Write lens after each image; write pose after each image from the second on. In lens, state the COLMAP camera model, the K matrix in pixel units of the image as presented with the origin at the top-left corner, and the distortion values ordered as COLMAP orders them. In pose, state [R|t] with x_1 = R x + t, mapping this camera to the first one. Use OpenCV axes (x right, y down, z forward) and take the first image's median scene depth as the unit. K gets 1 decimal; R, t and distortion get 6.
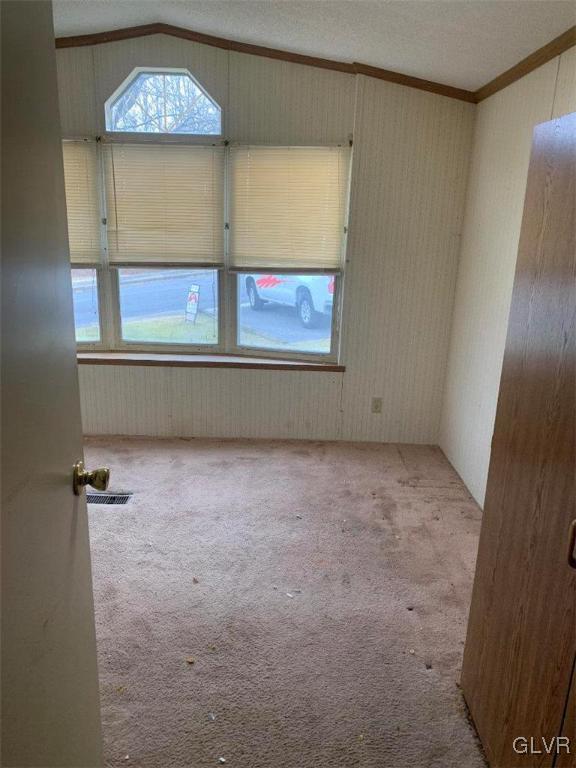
lens RADIAL K [[564.2, 0, 288.0], [0, 564.2, 384.0], [0, 0, 1]] dist [0.003046, -0.009363]
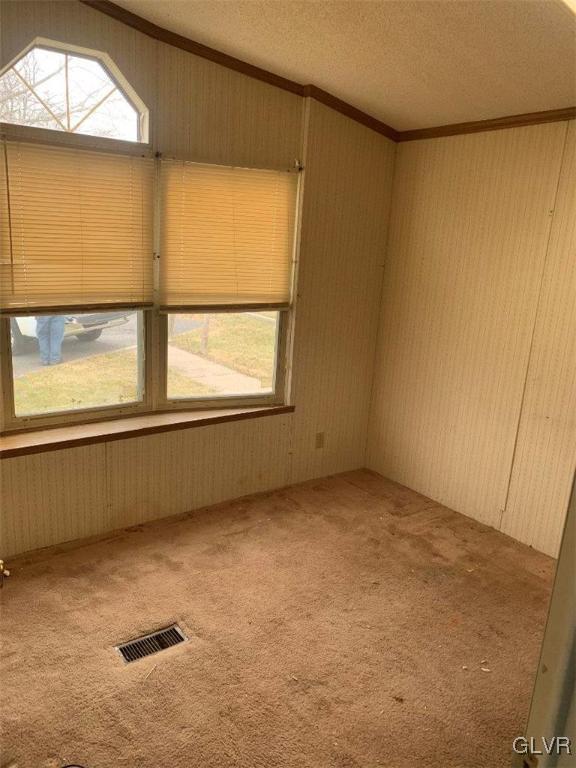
lens RADIAL K [[577.4, 0, 288.0], [0, 577.4, 384.0], [0, 0, 1]] dist [0.029018, -0.049076]
pose [[0.812568, -0.131425, 0.567857, -0.458998], [0.131192, 0.990487, 0.041511, -0.111698], [-0.567910, 0.040767, 0.822080, 0.225341]]
